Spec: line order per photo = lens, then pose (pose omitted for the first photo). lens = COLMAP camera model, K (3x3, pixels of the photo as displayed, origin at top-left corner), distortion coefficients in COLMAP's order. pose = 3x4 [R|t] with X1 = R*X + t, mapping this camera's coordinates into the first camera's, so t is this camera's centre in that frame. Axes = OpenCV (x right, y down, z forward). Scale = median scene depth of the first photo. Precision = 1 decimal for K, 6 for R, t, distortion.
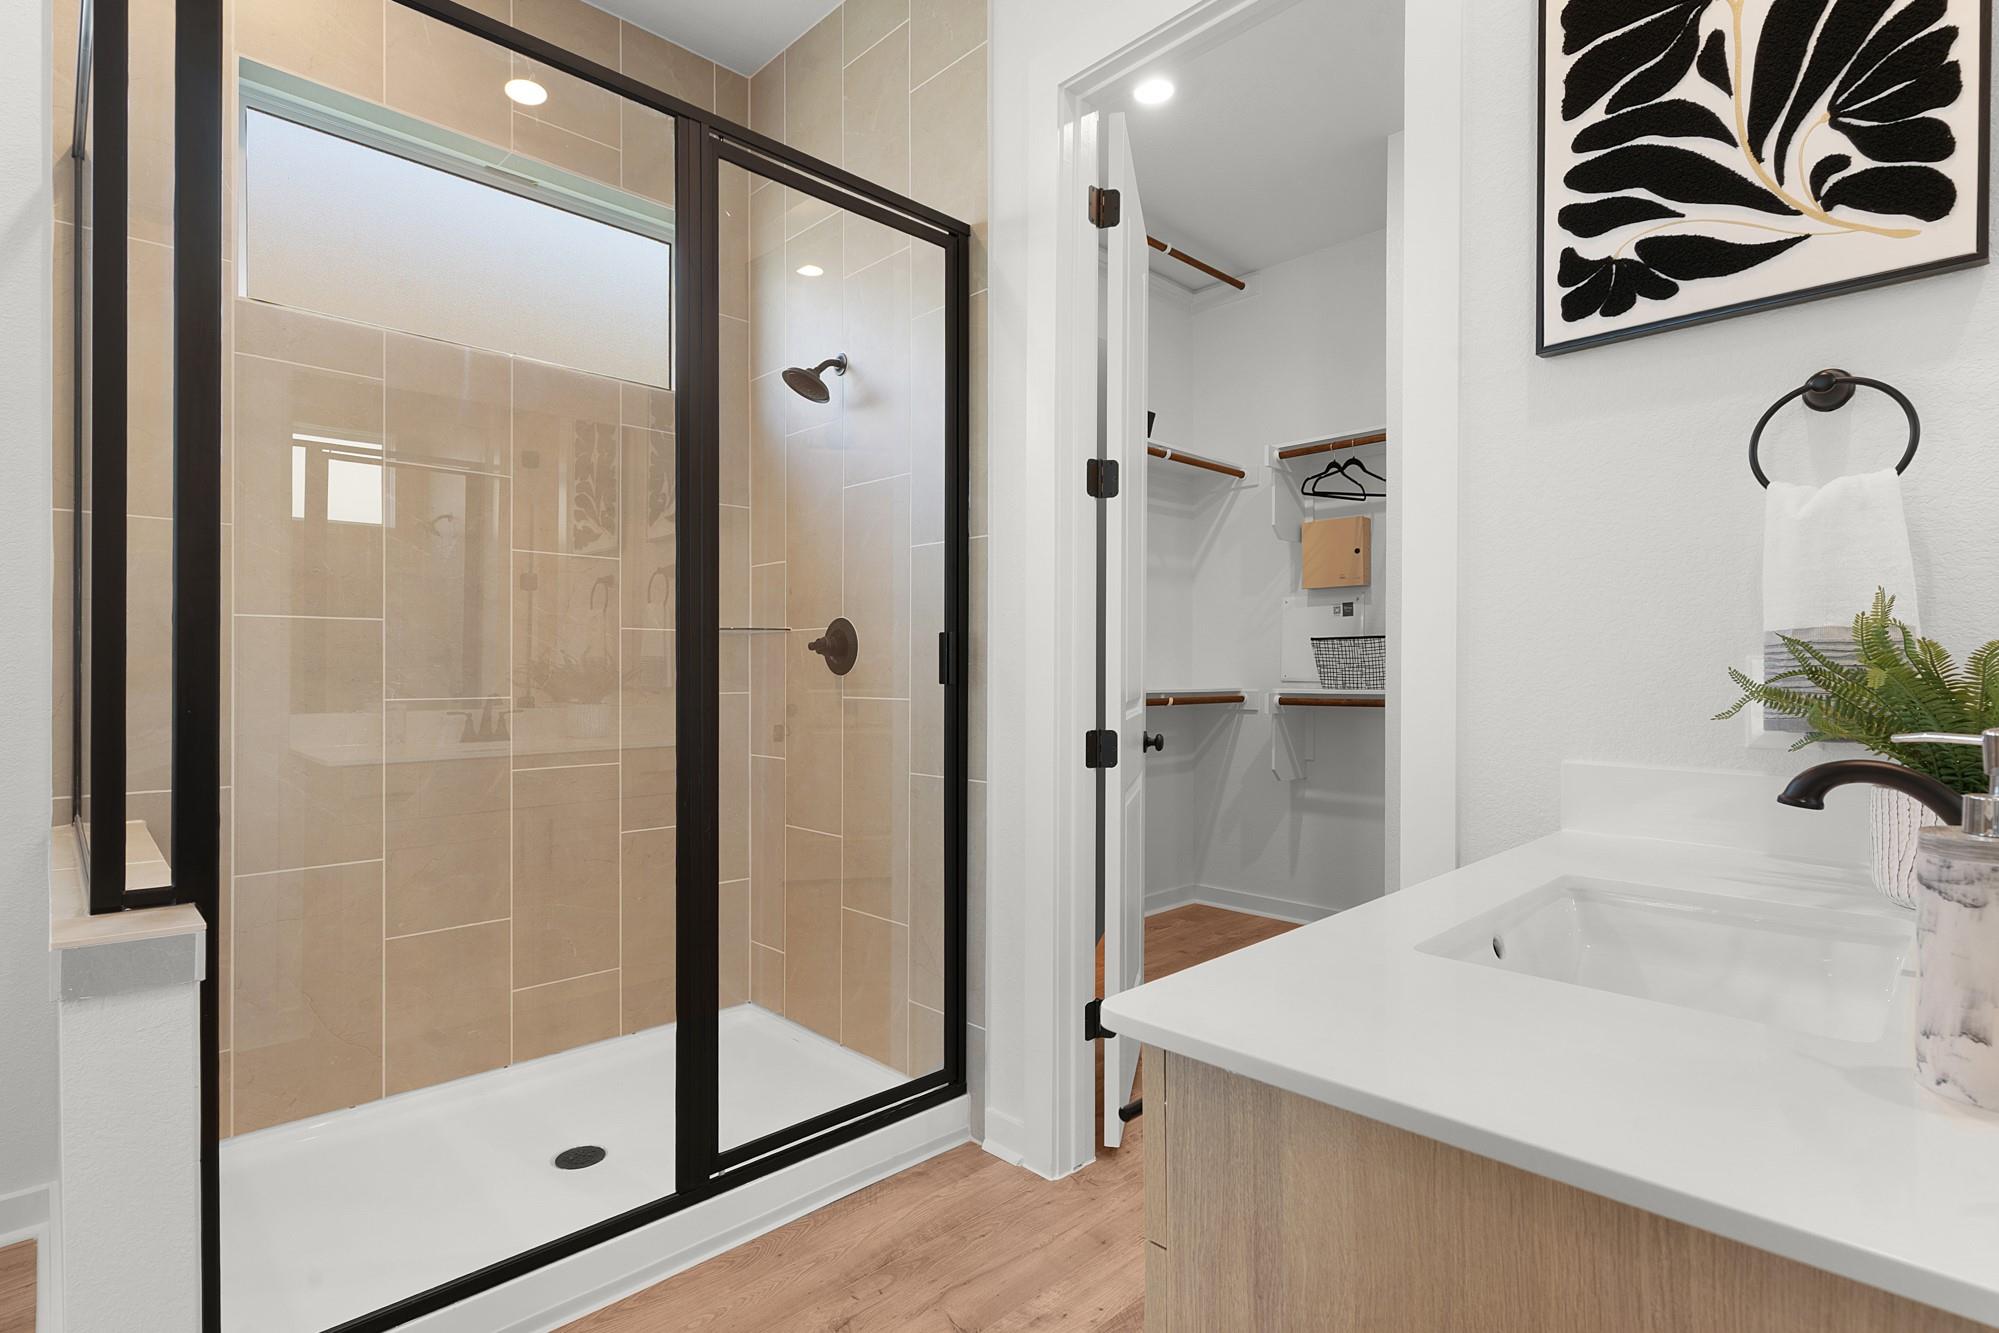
lens RADIAL K [[983.6, 0, 996.4], [0, 983.6, 671.8], [0, 0, 1]] dist [0.008897, -0.002385]
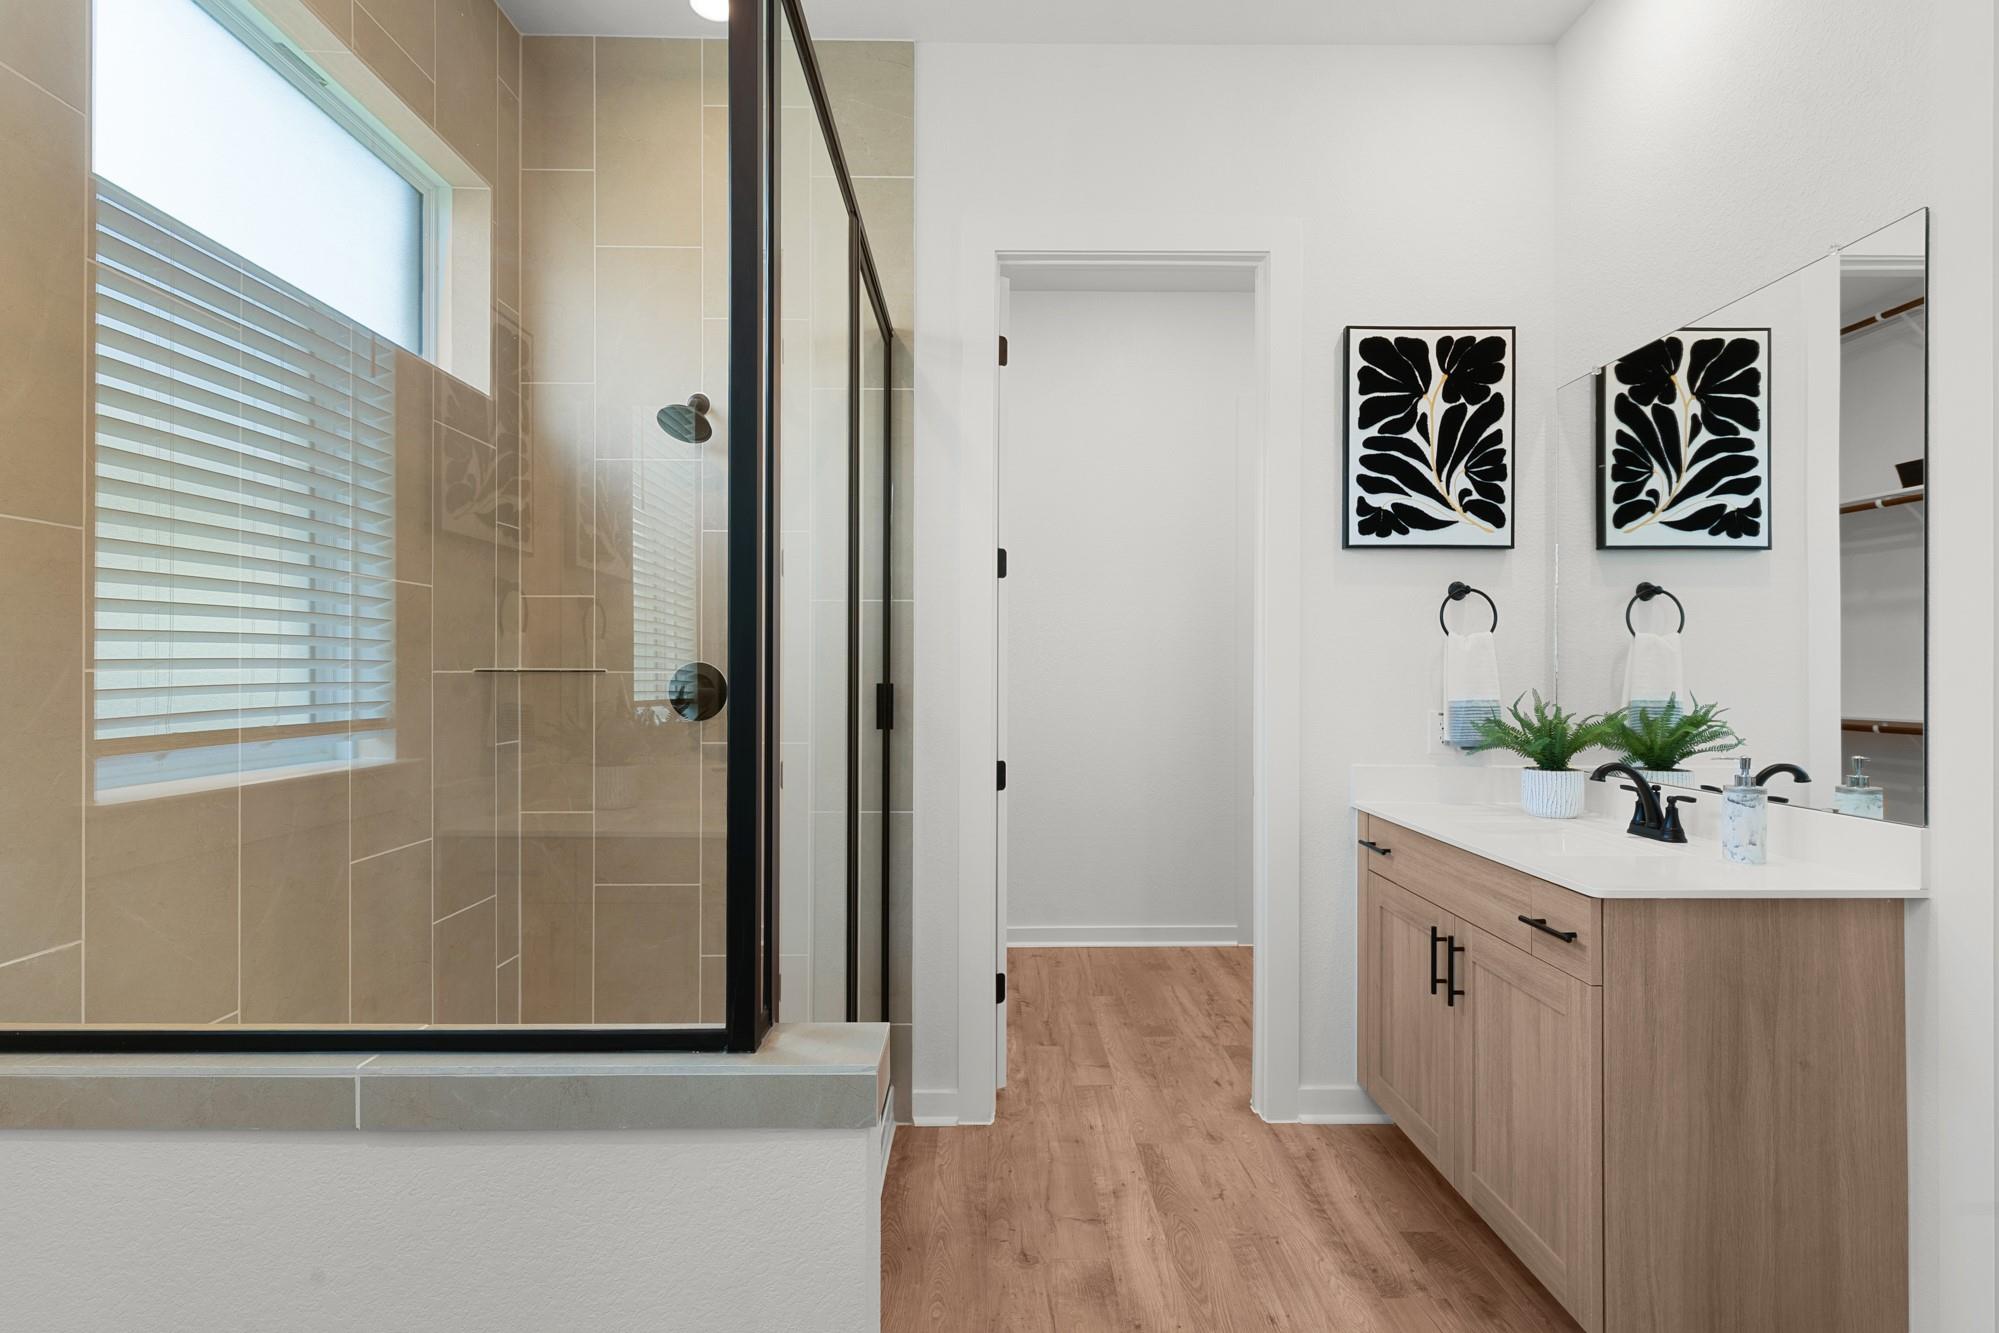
lens RADIAL K [[983.6, 0, 1001.2], [0, 983.6, 667.9], [0, 0, 1]] dist [0.008897, -0.002385]
pose [[0.684715, 0.002462, 0.728807, -1.362402], [-0.002375, 0.999997, -0.001147, -0.099515], [-0.728807, -0.000945, 0.684718, 0.215685]]
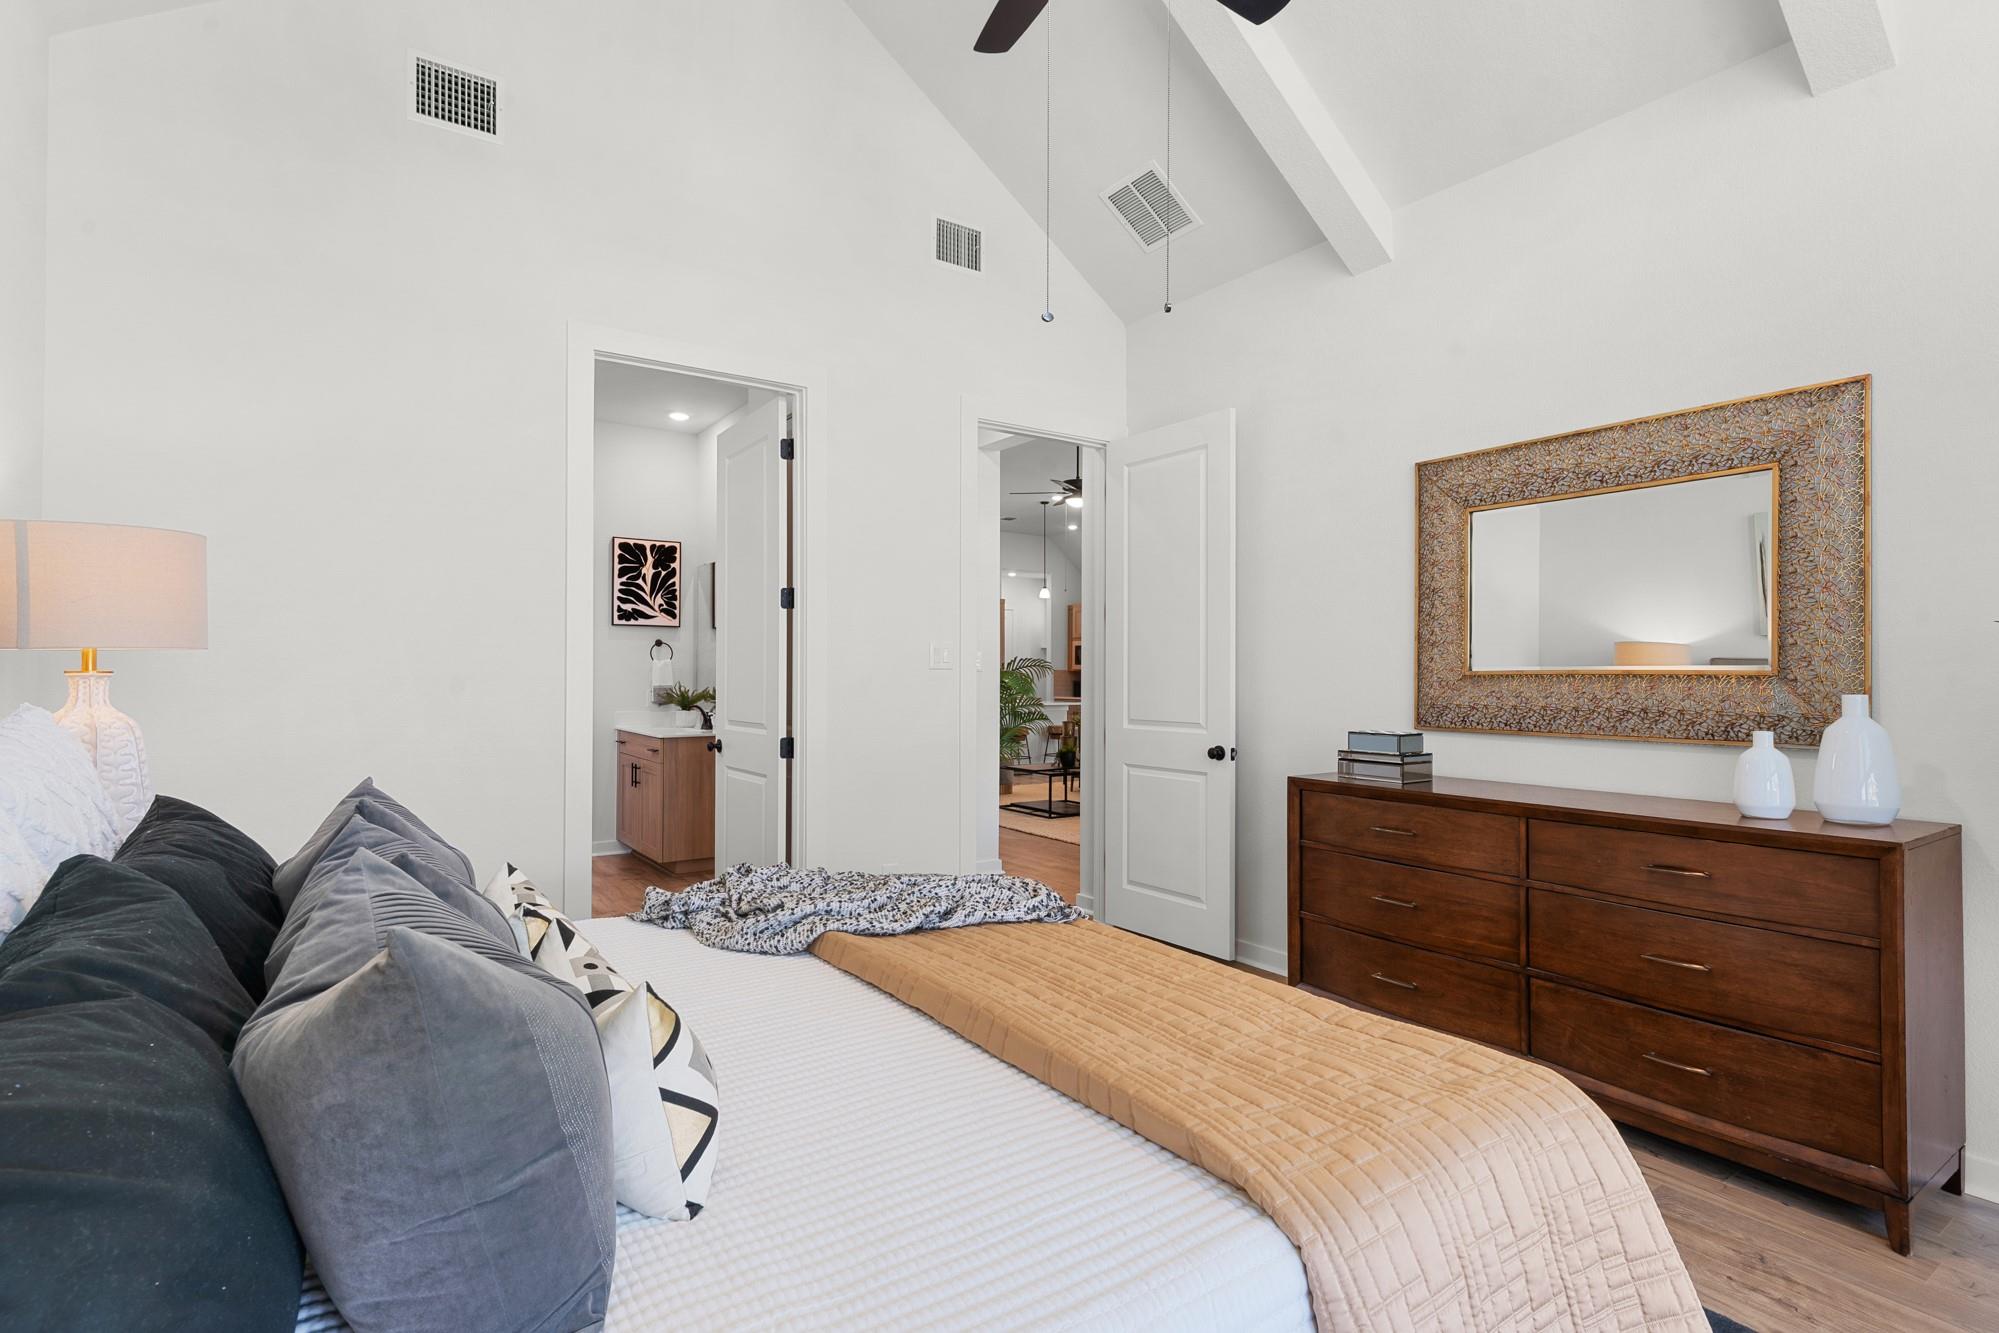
lens RADIAL K [[983.6, 0, 989.5], [0, 983.6, 671.0], [0, 0, 1]] dist [0.008897, -0.002385]
pose [[0.180869, 0.004146, 0.983498, -4.053510], [-0.006660, 0.999973, -0.002991, -0.110068], [-0.983485, -0.006009, 0.180892, -1.751792]]
